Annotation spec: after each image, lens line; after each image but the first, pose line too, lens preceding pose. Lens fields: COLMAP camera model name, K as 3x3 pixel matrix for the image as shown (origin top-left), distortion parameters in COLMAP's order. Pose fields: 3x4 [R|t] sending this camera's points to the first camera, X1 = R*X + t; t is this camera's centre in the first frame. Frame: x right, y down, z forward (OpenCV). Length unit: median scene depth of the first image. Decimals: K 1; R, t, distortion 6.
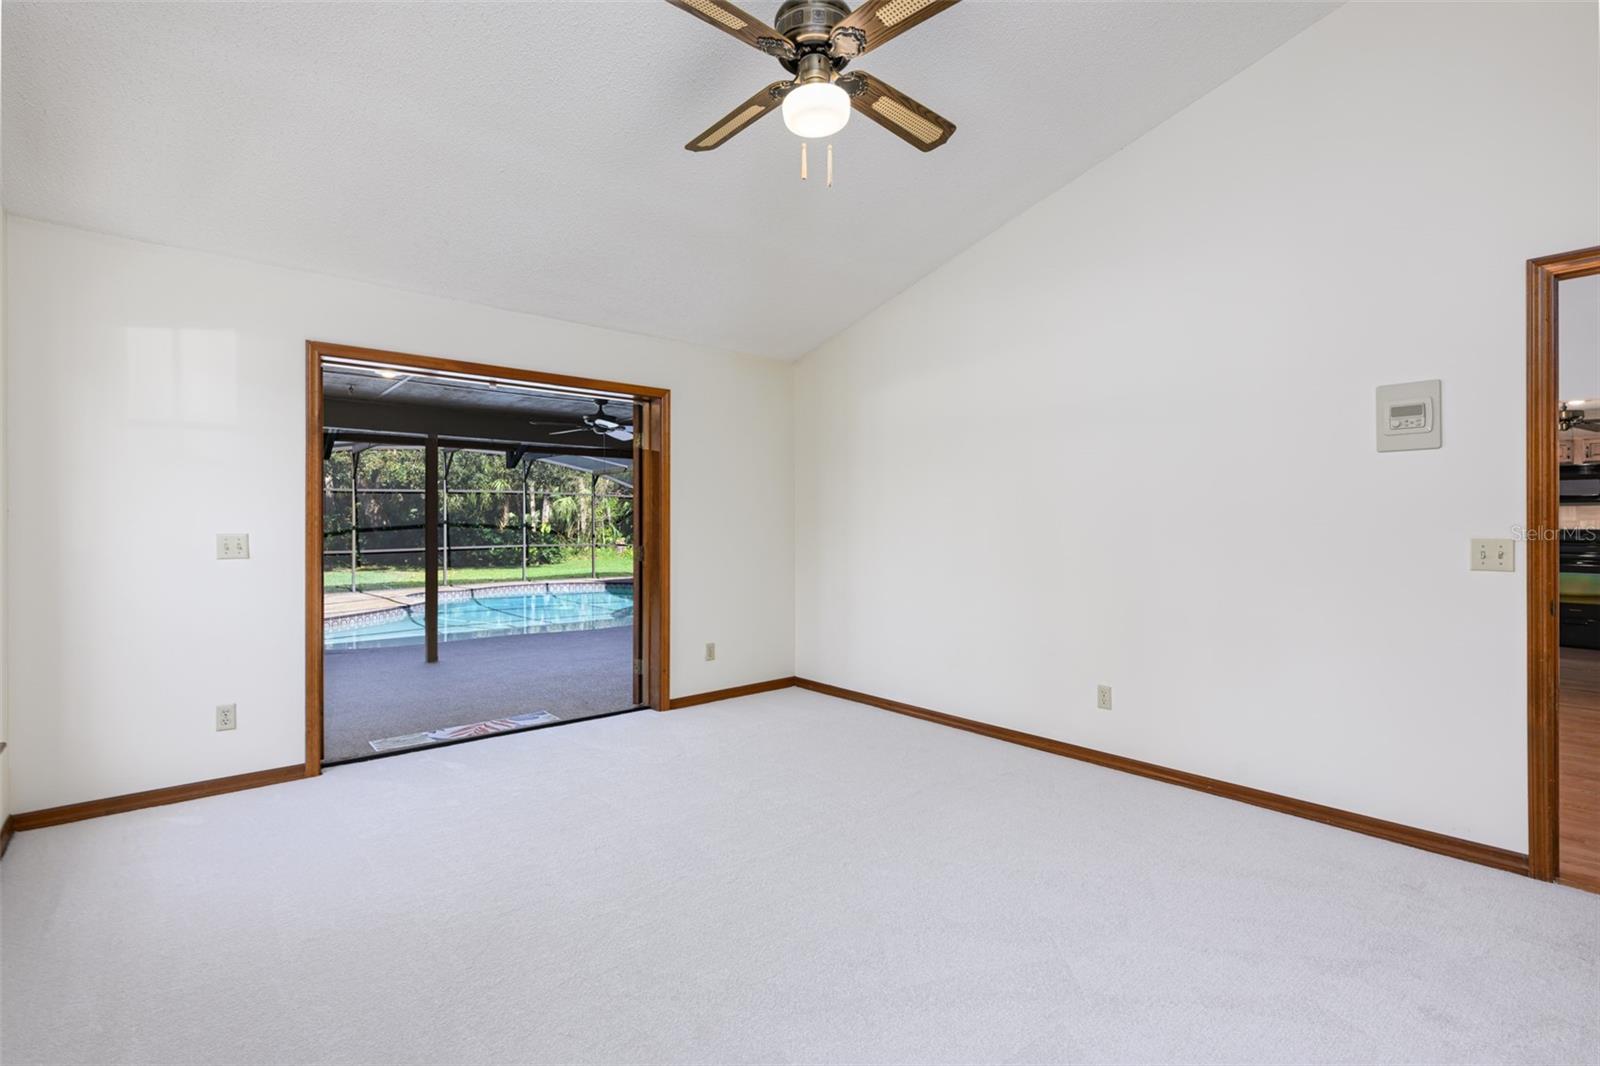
lens RADIAL K [[717.1, 0, 801.0], [0, 717.1, 526.9], [0, 0, 1]] dist [0.012516, 0.000685]
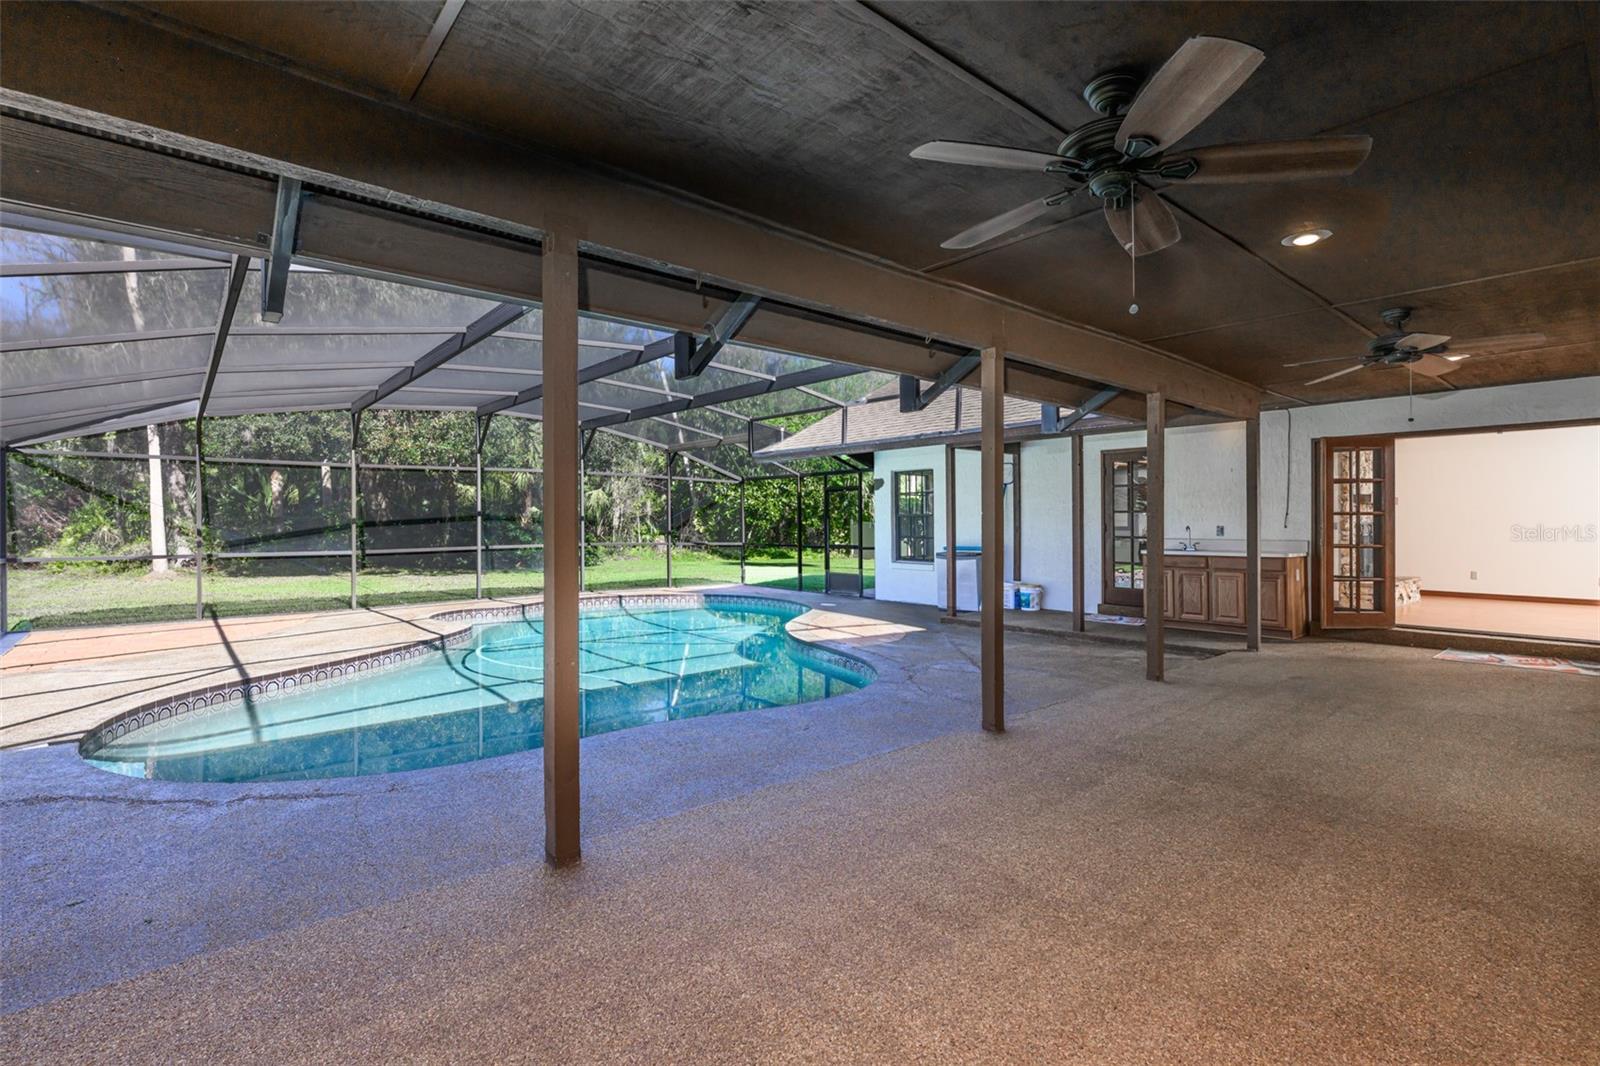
lens RADIAL K [[717.1, 0, 799.1], [0, 717.1, 531.6], [0, 0, 1]] dist [0.012516, 0.000685]
pose [[0.999991, 0.002502, -0.003283, -0.123000], [-0.002479, 0.999972, 0.007125, 0.005499], [0.003301, -0.007116, 0.999969, 0.198808]]
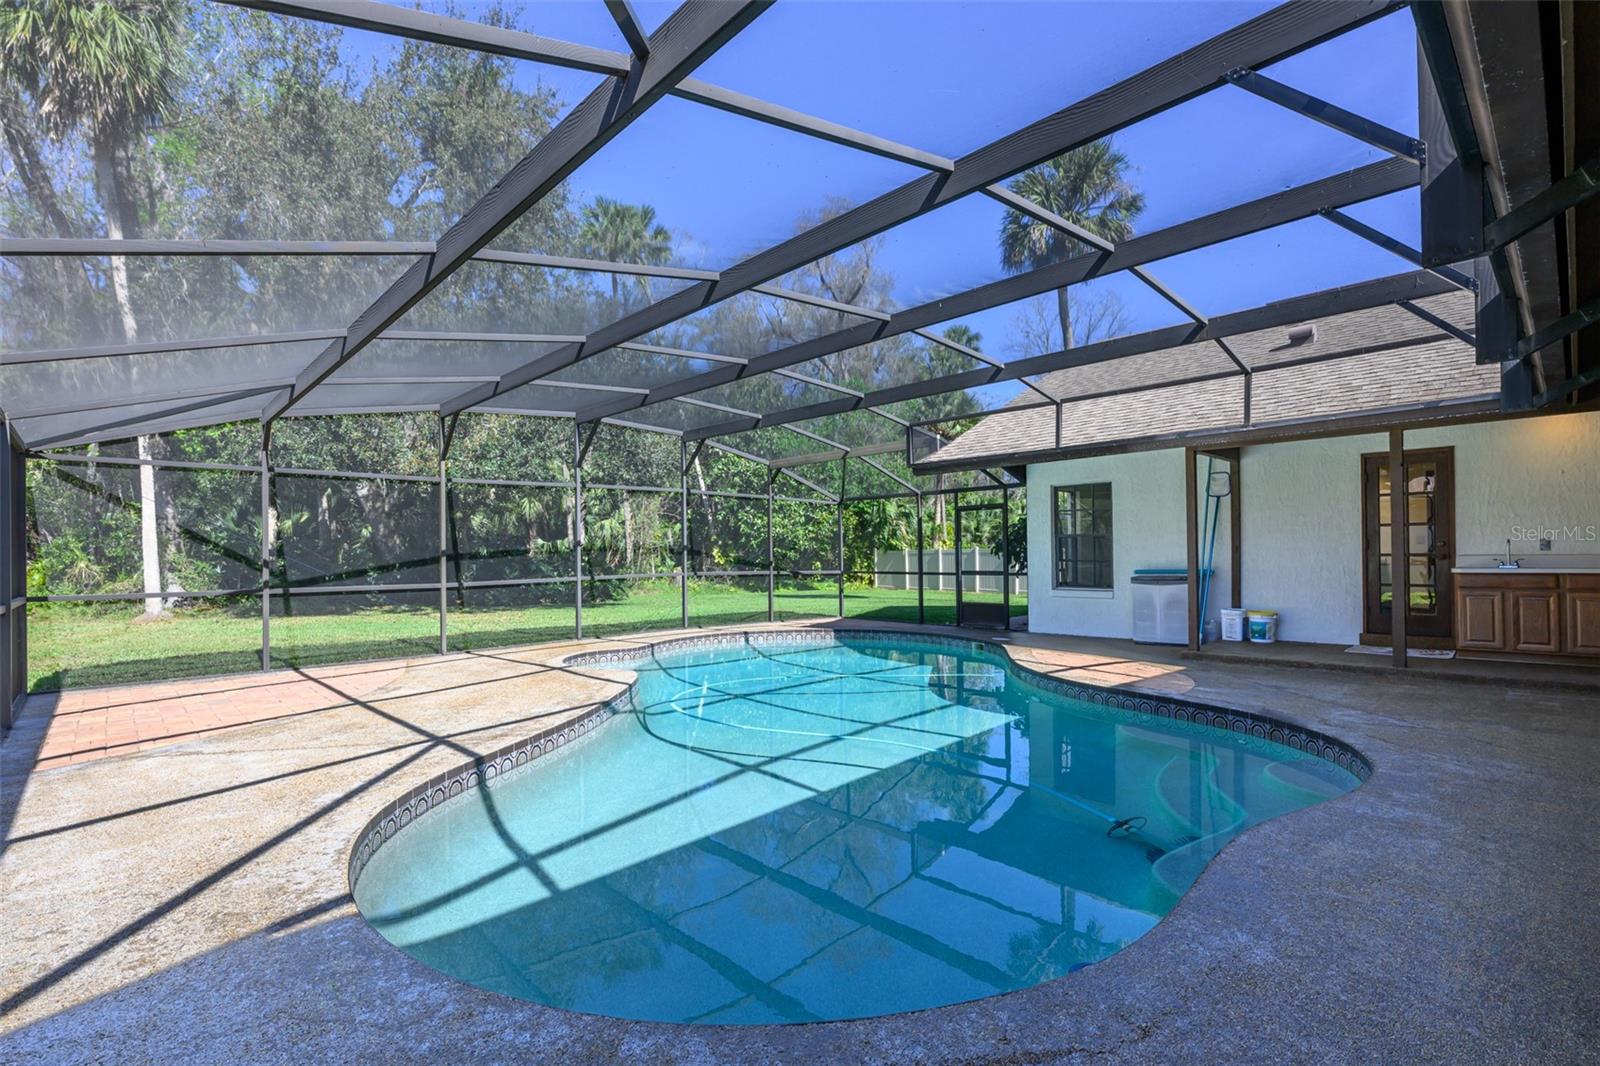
lens RADIAL K [[717.1, 0, 787.3], [0, 717.1, 563.6], [0, 0, 1]] dist [0.012516, 0.000685]
pose [[0.999000, -0.008387, 0.043909, -0.248486], [0.008195, 0.999956, 0.004566, 0.011425], [-0.043946, -0.004202, 0.999025, 0.269679]]
